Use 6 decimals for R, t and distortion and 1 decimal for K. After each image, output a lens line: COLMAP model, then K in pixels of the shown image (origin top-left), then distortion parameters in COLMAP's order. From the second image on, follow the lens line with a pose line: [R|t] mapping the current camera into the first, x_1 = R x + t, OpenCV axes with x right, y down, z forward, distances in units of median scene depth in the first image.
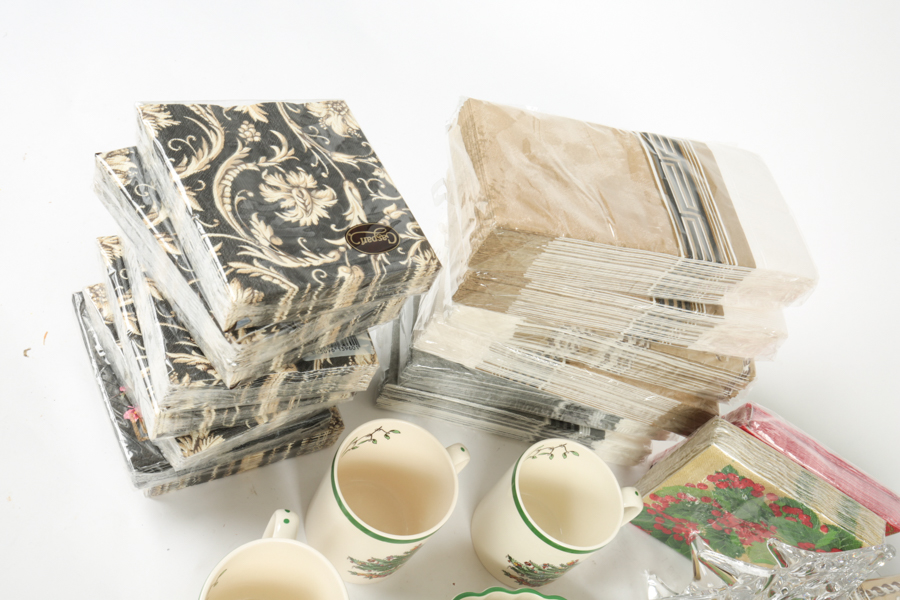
lens RADIAL K [[835.1, 0, 449.6], [0, 835.1, 304.0], [0, 0, 1]] dist [0.029016, 0.000000]
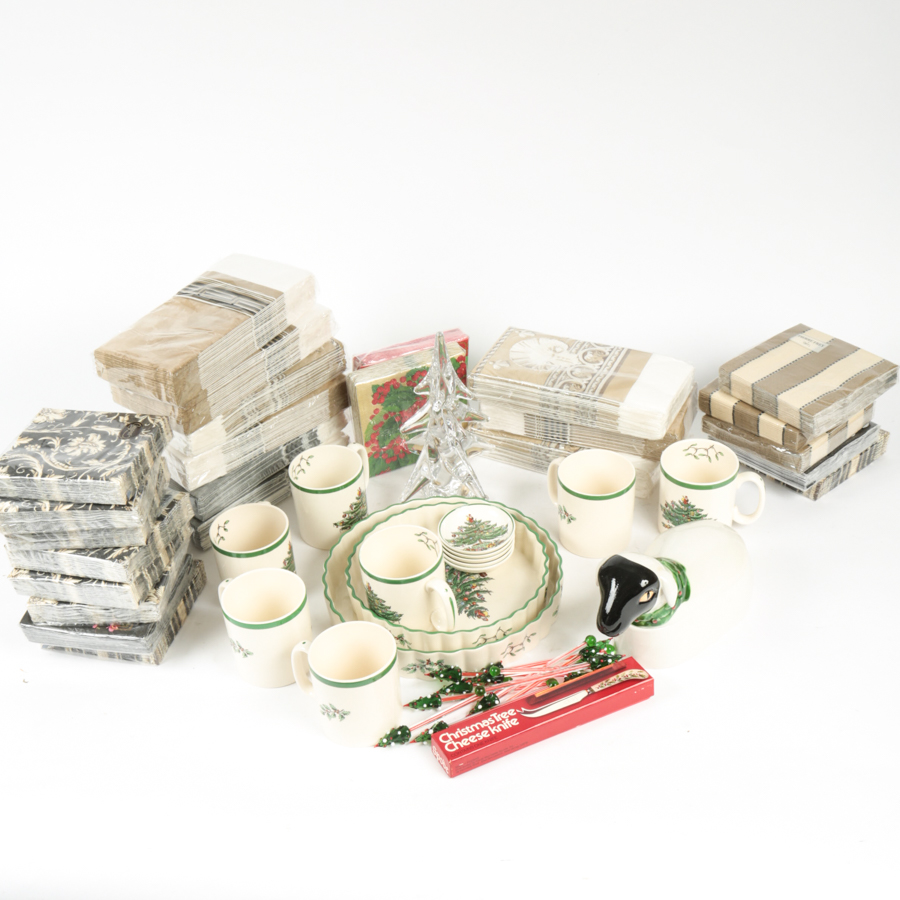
lens RADIAL K [[1321.3, 0, 422.1], [0, 1321.3, 529.5], [0, 0, 1]] dist [0.021524, 0.000000]
pose [[0.588724, -0.752711, 0.294670, -0.630862], [0.778077, 0.626496, 0.045806, 0.355748], [-0.219088, 0.202309, 0.954501, -1.551289]]
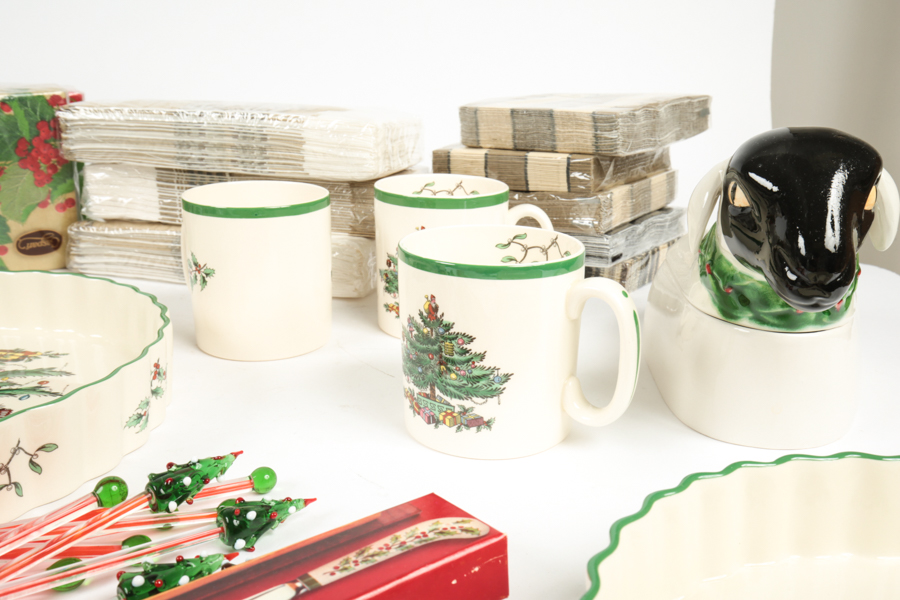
lens RADIAL K [[835.1, 0, 452.2], [0, 835.1, 300.6], [0, 0, 1]] dist [0.029016, 0.000000]
pose [[0.448600, -0.583290, 0.677149, -0.138572], [0.797766, 0.602898, -0.009176, 0.925597], [-0.402899, 0.544322, 0.735789, 0.200322]]
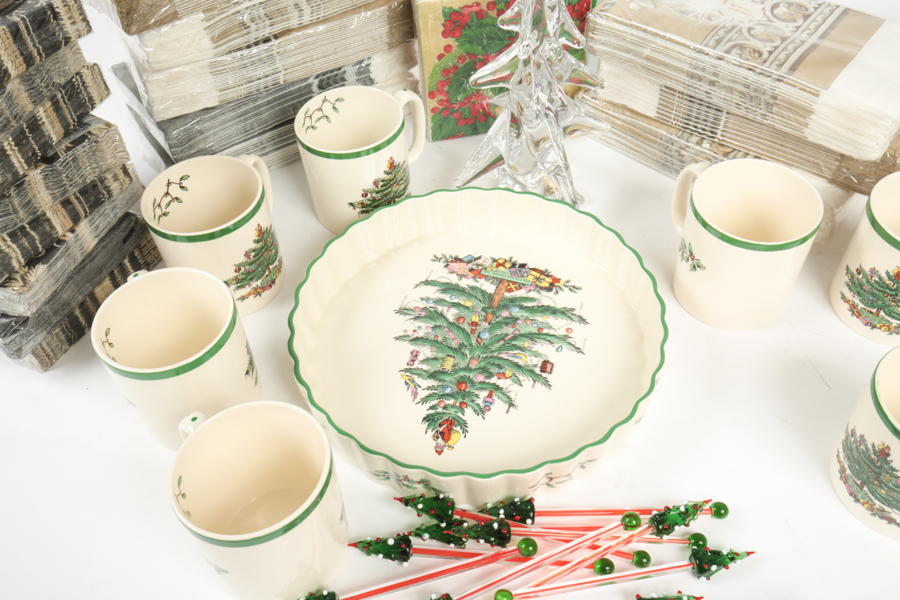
lens RADIAL K [[835.1, 0, 449.4], [0, 835.1, 308.2], [0, 0, 1]] dist [0.029016, 0.000000]
pose [[0.744735, -0.664540, 0.061282, 0.011557], [0.661107, 0.747181, 0.068243, 0.457046], [-0.091139, -0.010309, 0.995785, -0.109187]]
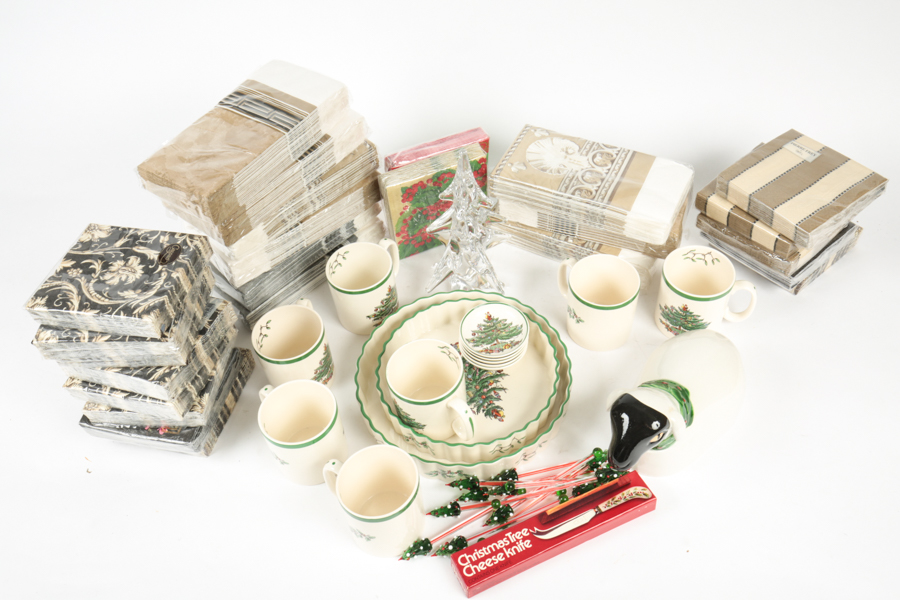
lens RADIAL K [[835.1, 0, 449.8], [0, 835.1, 307.2], [0, 0, 1]] dist [0.029016, 0.000000]
pose [[0.596081, -0.788282, 0.152639, -0.087029], [0.772500, 0.614871, 0.158670, 0.158731], [-0.218930, 0.023333, 0.975462, -0.837930]]
